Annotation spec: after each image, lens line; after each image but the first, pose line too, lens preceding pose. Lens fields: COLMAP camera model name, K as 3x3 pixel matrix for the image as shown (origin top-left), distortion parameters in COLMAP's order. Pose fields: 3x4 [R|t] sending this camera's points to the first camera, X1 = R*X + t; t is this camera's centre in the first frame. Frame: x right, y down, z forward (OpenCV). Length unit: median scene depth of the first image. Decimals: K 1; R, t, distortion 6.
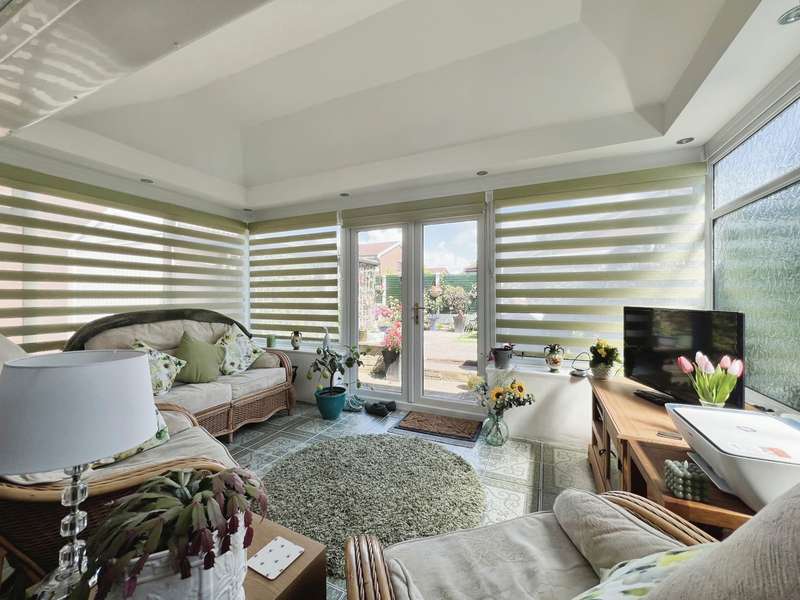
lens RADIAL K [[320.6, 0, 397.8], [0, 320.6, 299.2], [0, 0, 1]] dist [-0.001549, -0.000098]
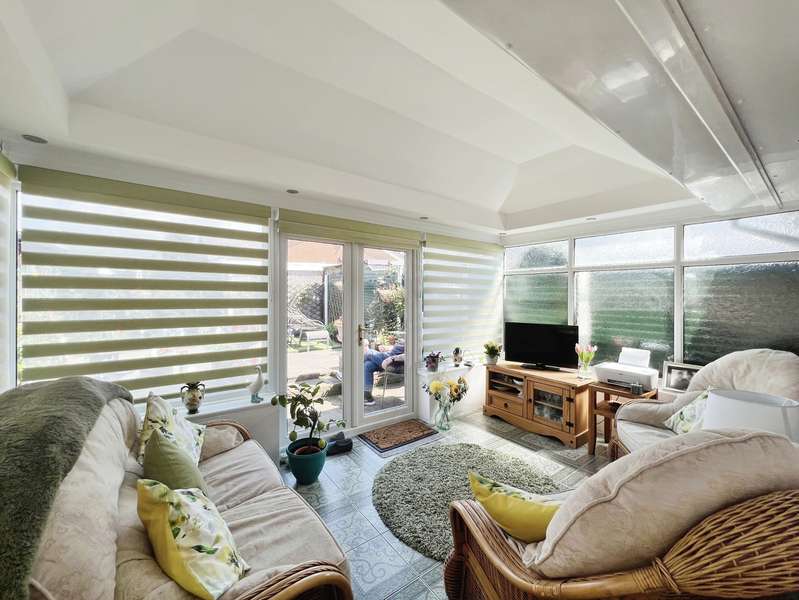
lens RADIAL K [[321.4, 0, 397.4], [0, 321.4, 298.2], [0, 0, 1]] dist [-0.000612, -0.000223]
pose [[0.489254, 0.000581, 0.872141, -0.706962], [-0.002703, 0.999996, 0.000850, -0.066474], [-0.872137, -0.002773, 0.489253, 0.384810]]
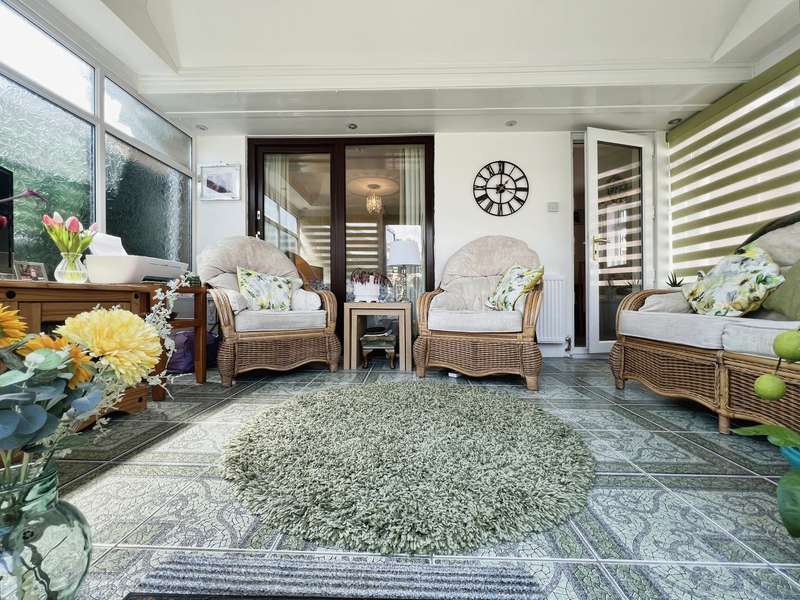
lens RADIAL K [[320.6, 0, 397.7], [0, 320.6, 298.0], [0, 0, 1]] dist [-0.001549, -0.000098]
pose [[-0.920934, -0.001536, -0.389716, 0.111829], [-0.002831, 0.999992, 0.002750, 0.173440], [0.389709, 0.003636, -0.920931, 0.941219]]
